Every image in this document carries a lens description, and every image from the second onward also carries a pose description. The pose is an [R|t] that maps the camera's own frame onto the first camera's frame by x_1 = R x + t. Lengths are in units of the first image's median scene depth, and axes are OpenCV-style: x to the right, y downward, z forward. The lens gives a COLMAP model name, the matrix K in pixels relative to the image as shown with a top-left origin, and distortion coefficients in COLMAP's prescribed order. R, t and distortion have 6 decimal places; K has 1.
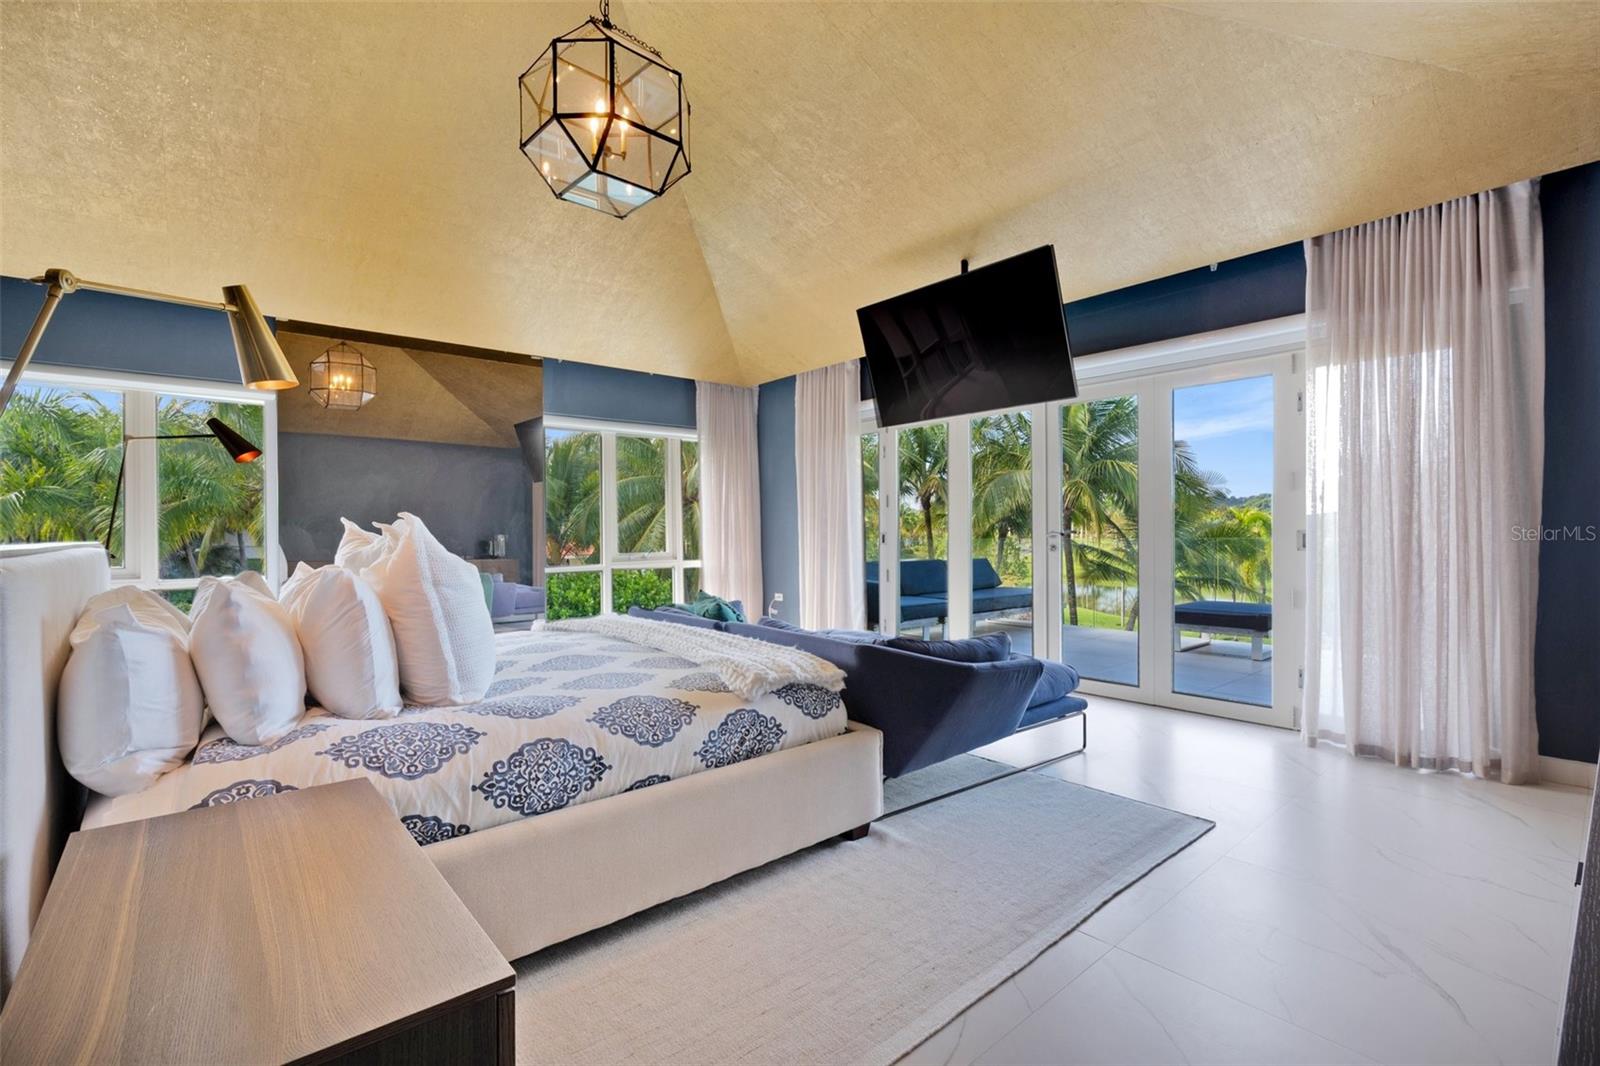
lens RADIAL K [[739.4, 0, 798.3], [0, 739.4, 544.4], [0, 0, 1]] dist [-0.011552, 0.004569]
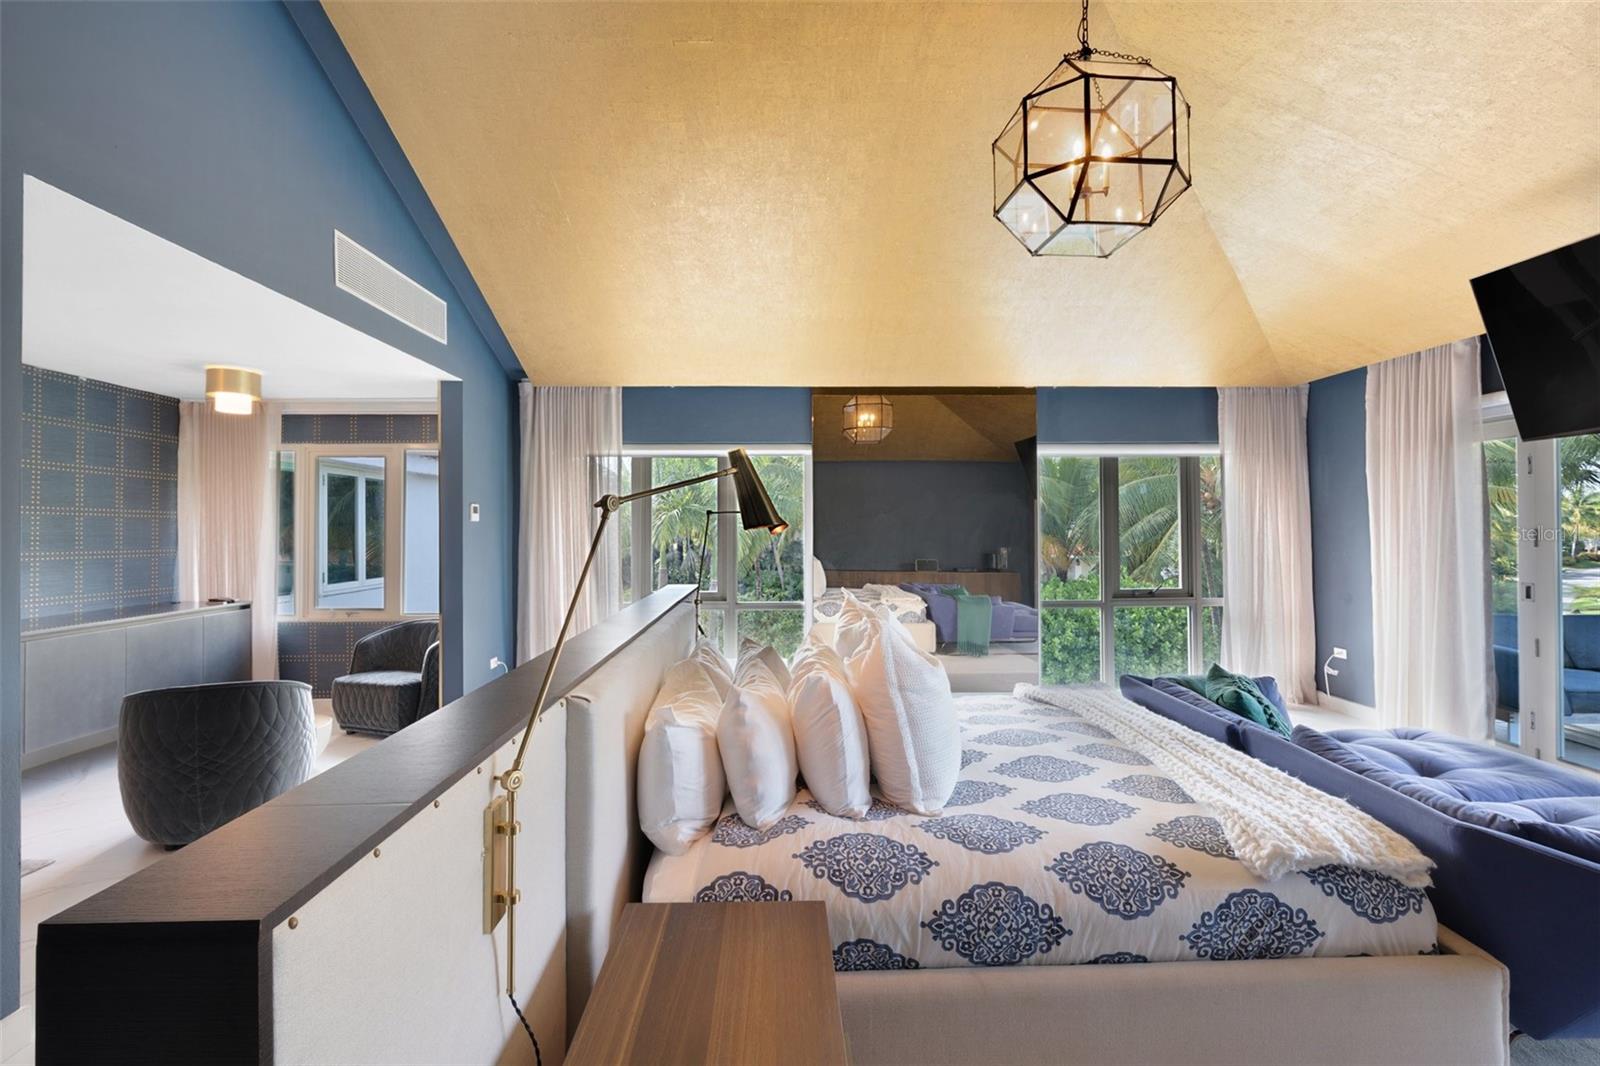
lens RADIAL K [[739.4, 0, 788.0], [0, 739.4, 520.5], [0, 0, 1]] dist [-0.011552, 0.004569]
pose [[0.774226, -0.001742, -0.632907, 0.029671], [-0.002330, 0.999982, -0.005602, -0.133047], [0.632905, 0.005812, 0.774208, 0.076347]]
